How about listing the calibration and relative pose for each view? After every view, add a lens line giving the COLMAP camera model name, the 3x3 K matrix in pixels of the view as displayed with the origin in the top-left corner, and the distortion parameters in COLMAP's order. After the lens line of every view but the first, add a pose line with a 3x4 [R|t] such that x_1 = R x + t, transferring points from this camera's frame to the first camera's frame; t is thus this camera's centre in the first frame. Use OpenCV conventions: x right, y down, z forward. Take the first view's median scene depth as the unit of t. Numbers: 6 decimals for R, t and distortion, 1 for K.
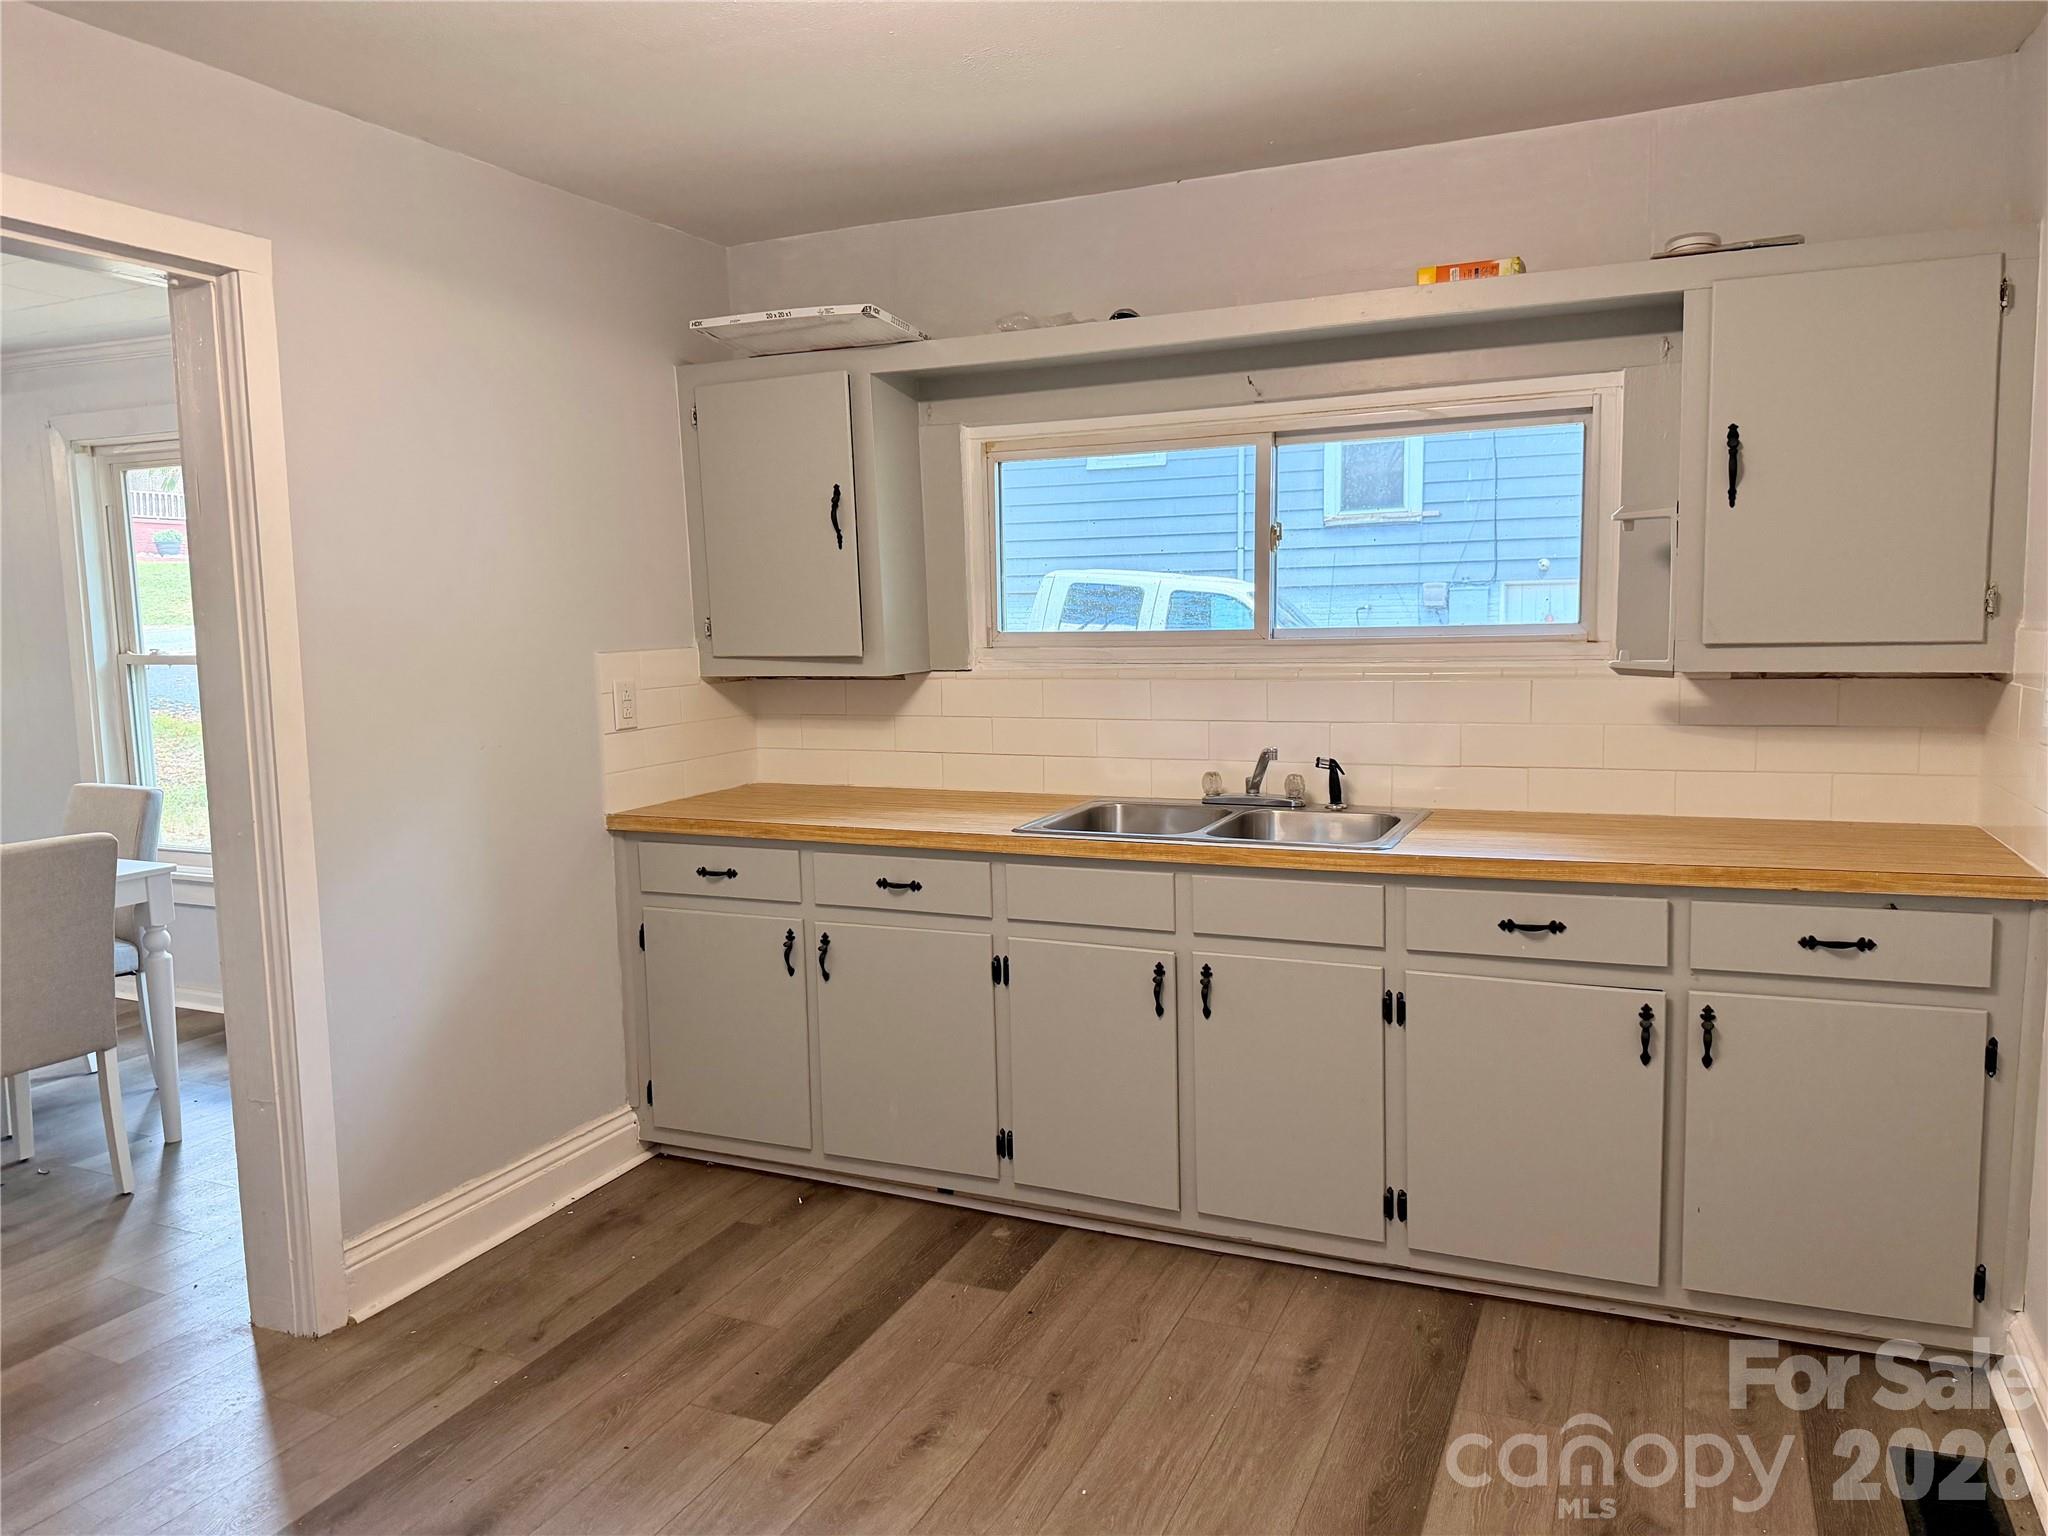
lens RADIAL K [[1442.7, 0, 1024.0], [0, 1442.7, 768.0], [0, 0, 1]] dist [0.065749, -0.001276]
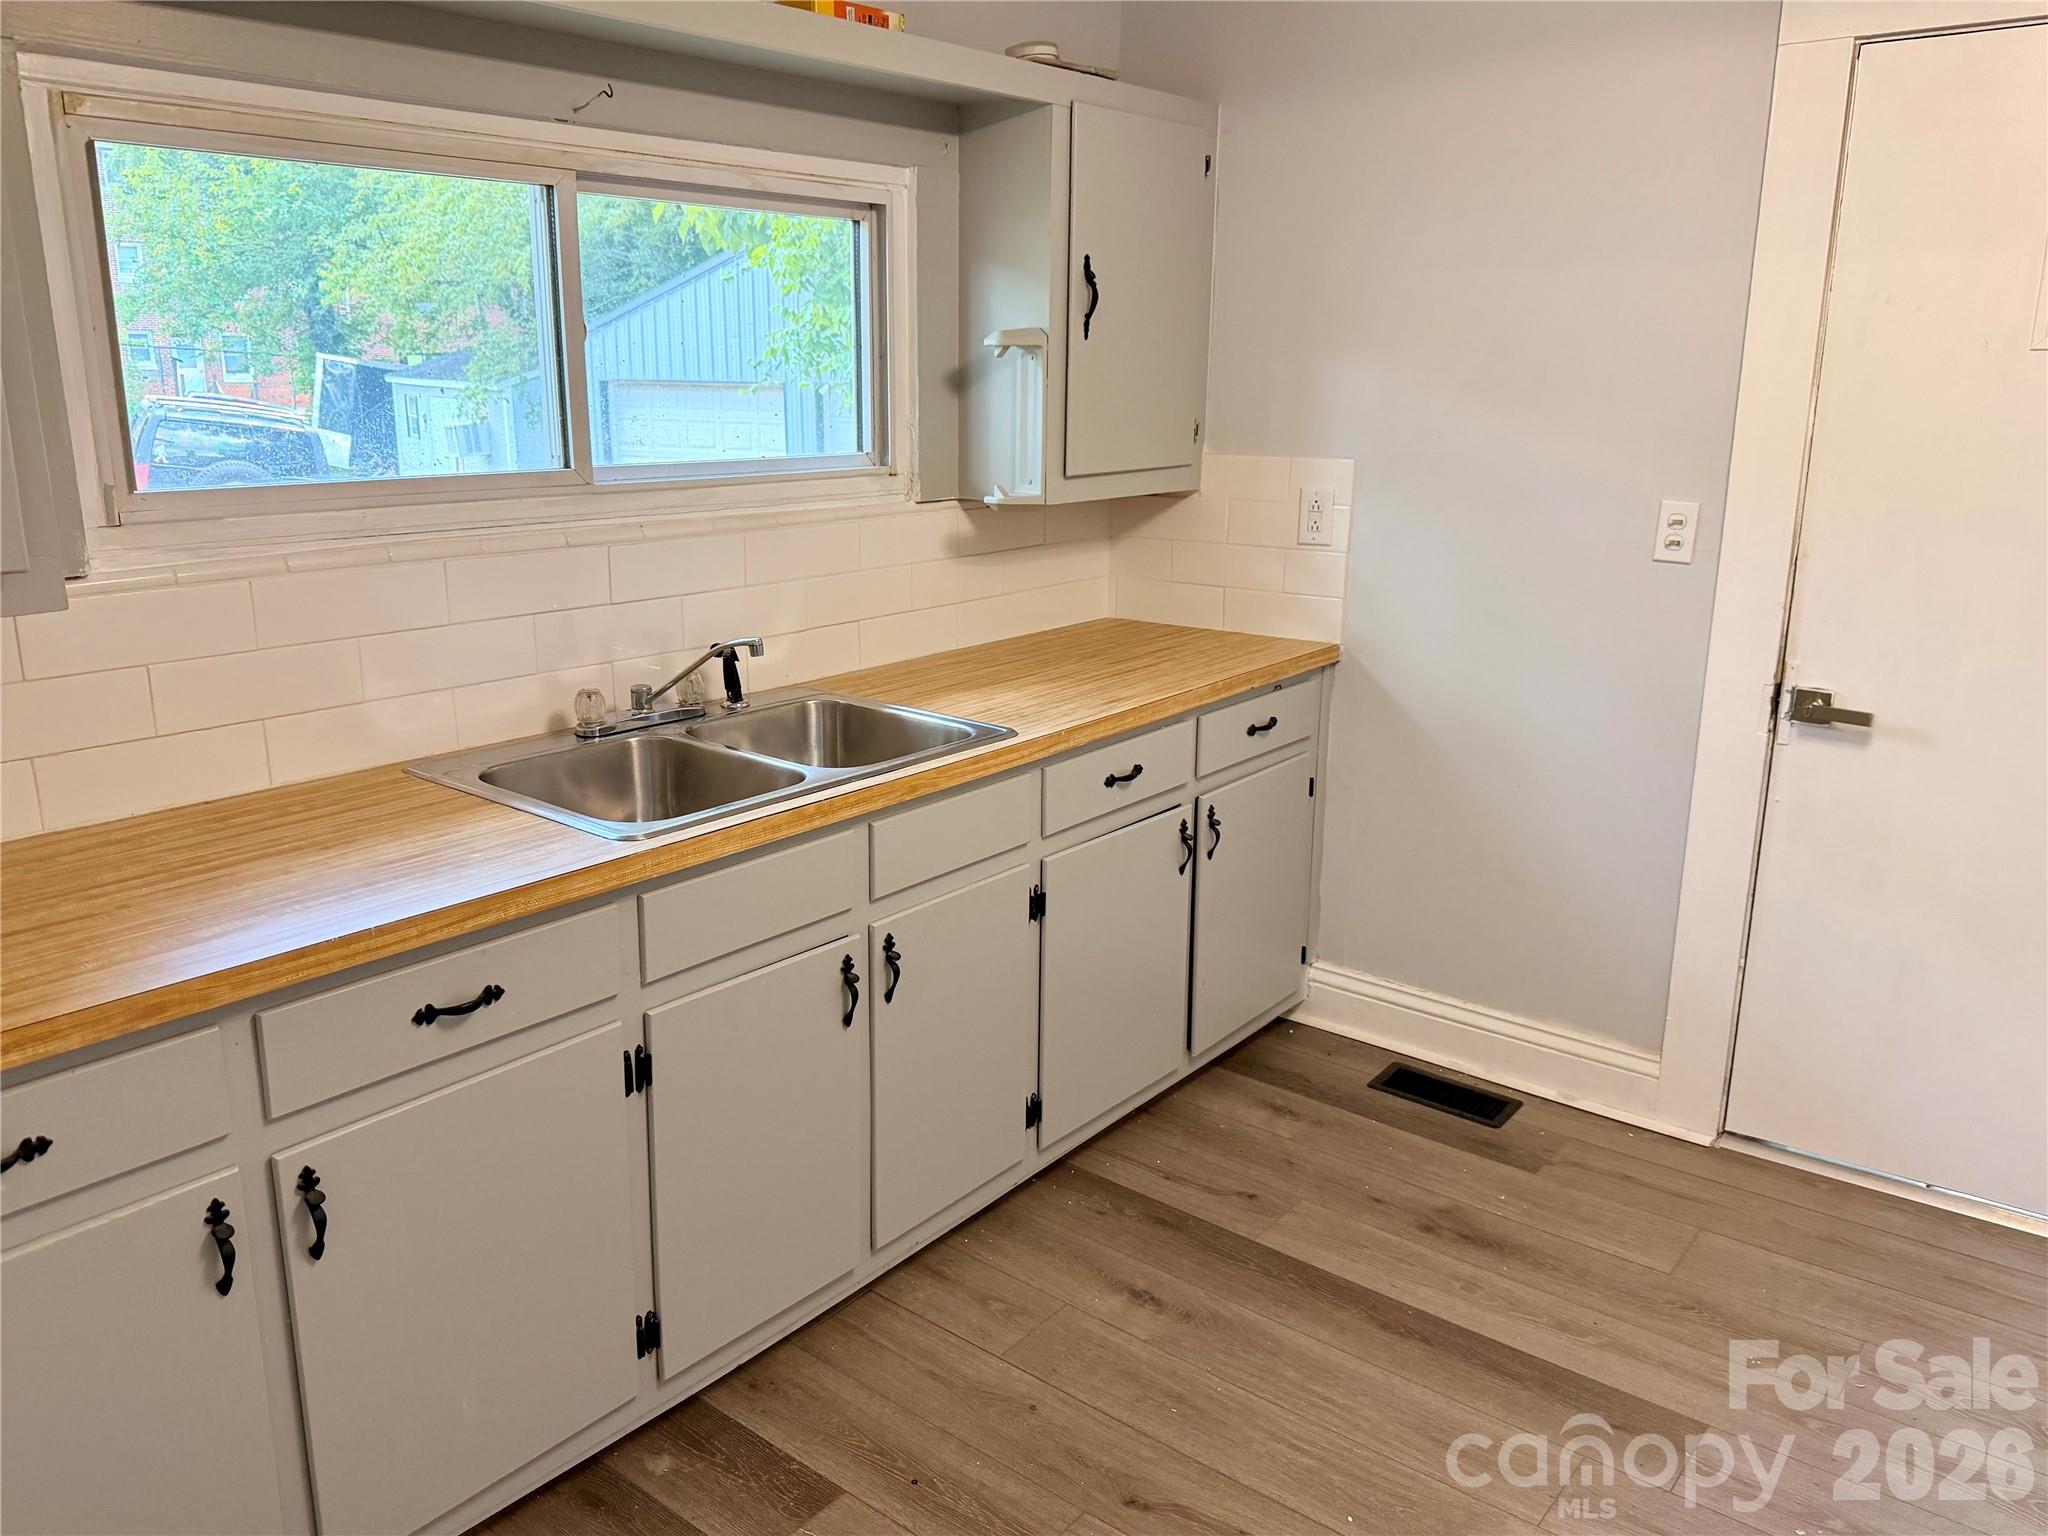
lens RADIAL K [[1582.1, 0, 1024.0], [0, 1582.1, 768.0], [0, 0, 1]] dist [0.076763, -0.085352]
pose [[0.255206, -0.222285, 0.940988, -0.603636], [0.093254, 0.974336, 0.204872, -0.109177], [-0.962379, 0.035466, 0.269386, 0.698609]]
